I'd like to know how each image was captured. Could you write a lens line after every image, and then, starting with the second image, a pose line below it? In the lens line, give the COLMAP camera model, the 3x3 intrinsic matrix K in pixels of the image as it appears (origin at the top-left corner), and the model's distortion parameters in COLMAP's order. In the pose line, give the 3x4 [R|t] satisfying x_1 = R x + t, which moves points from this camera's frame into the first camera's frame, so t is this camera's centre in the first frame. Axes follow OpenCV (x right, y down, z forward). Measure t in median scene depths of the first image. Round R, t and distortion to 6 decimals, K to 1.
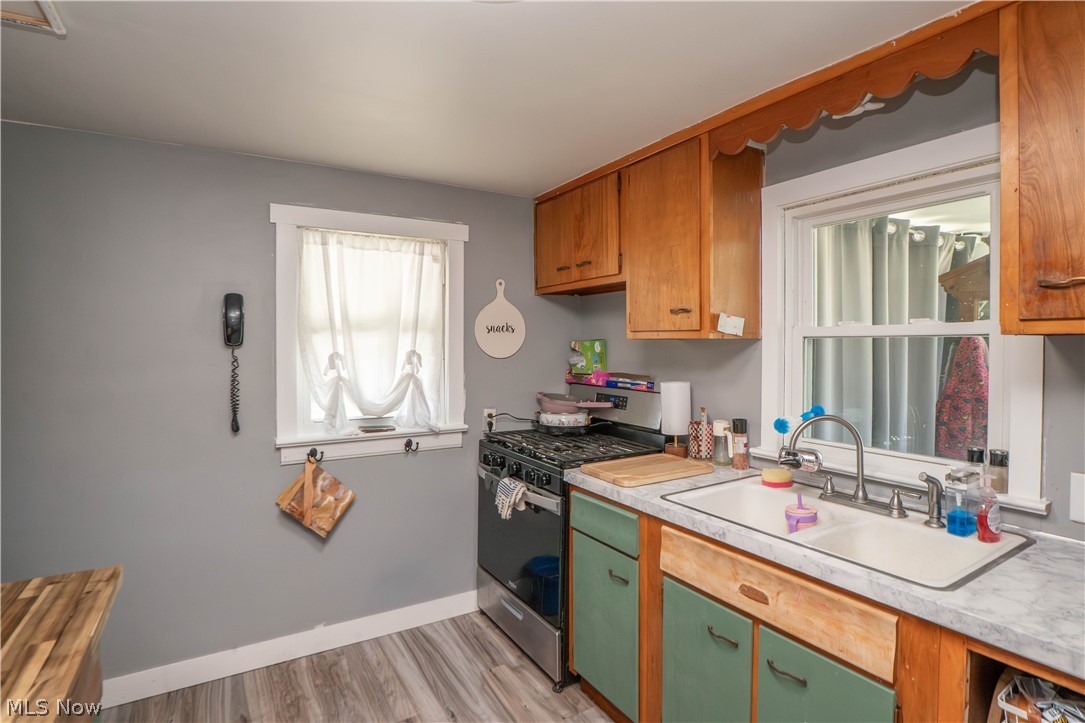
lens RADIAL K [[535.3, 0, 538.8], [0, 535.3, 352.5], [0, 0, 1]] dist [-0.048545, 0.014309]
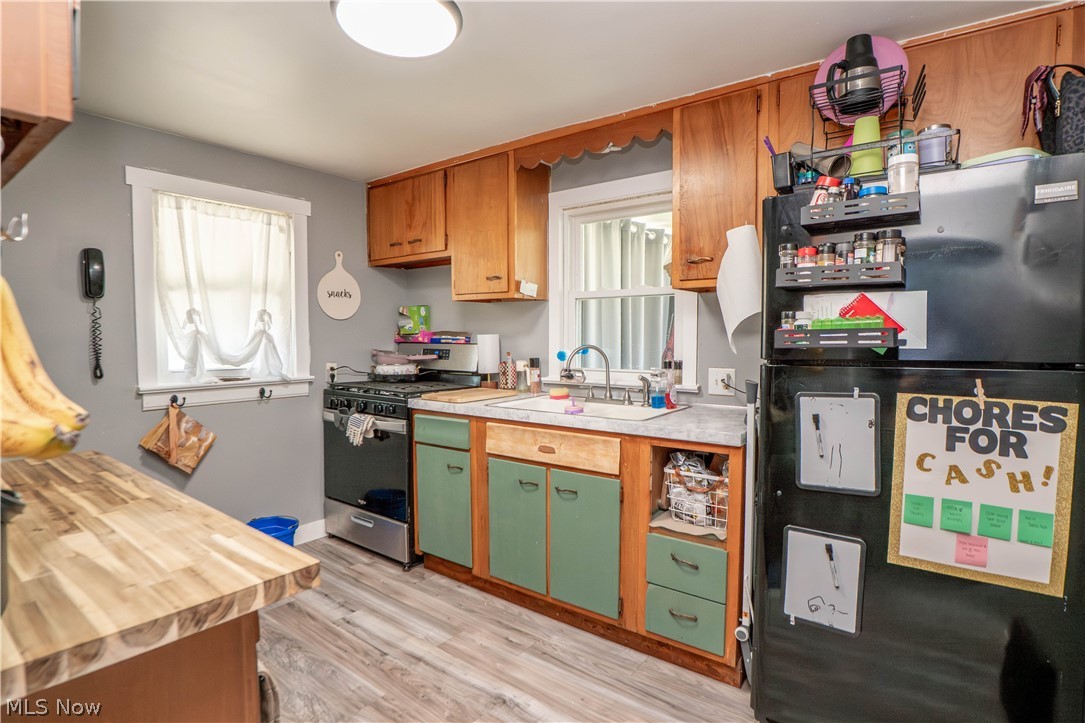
lens RADIAL K [[545.0, 0, 538.3], [0, 545.0, 368.8], [0, 0, 1]] dist [-0.049098, 0.021138]
pose [[0.927964, -0.023482, 0.371930, -0.140095], [0.006221, 0.998850, 0.047542, 0.080582], [-0.372618, -0.041803, 0.927043, -0.320397]]
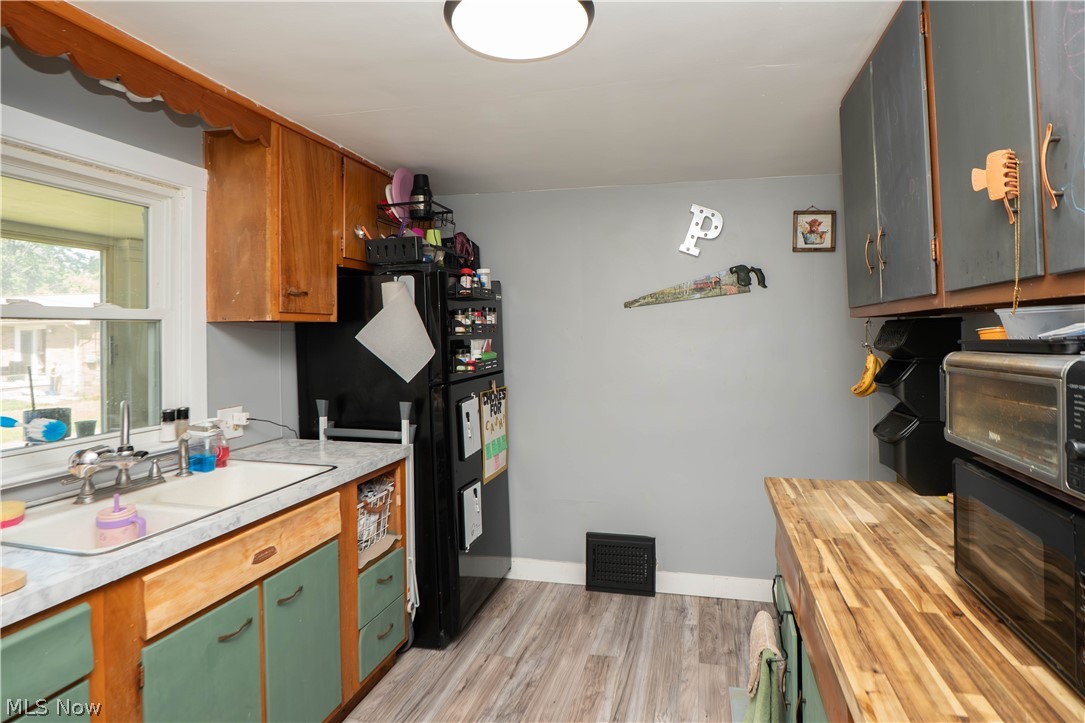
lens RADIAL K [[546.0, 0, 574.9], [0, 546.0, 326.4], [0, 0, 1]] dist [-0.048291, 0.010534]
pose [[-0.714616, 0.020129, 0.699227, -0.499982], [0.025540, 0.999670, -0.002676, 0.005991], [-0.699051, 0.015946, -0.714894, 0.809871]]
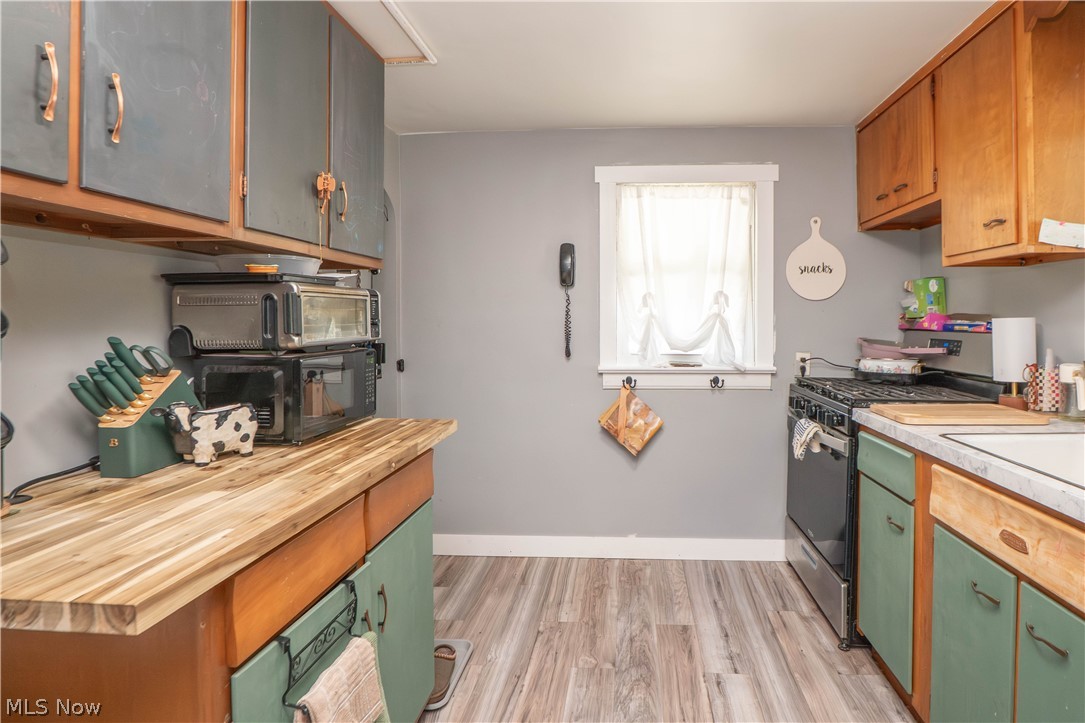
lens RADIAL K [[564.3, 0, 610.7], [0, 564.3, 328.5], [0, 0, 1]] dist [-0.035364, 0.001541]
pose [[0.836615, 0.006900, -0.547747, 0.213466], [-0.008396, 0.999965, -0.000226, 0.080513], [0.547727, 0.004787, 0.836644, -0.038965]]
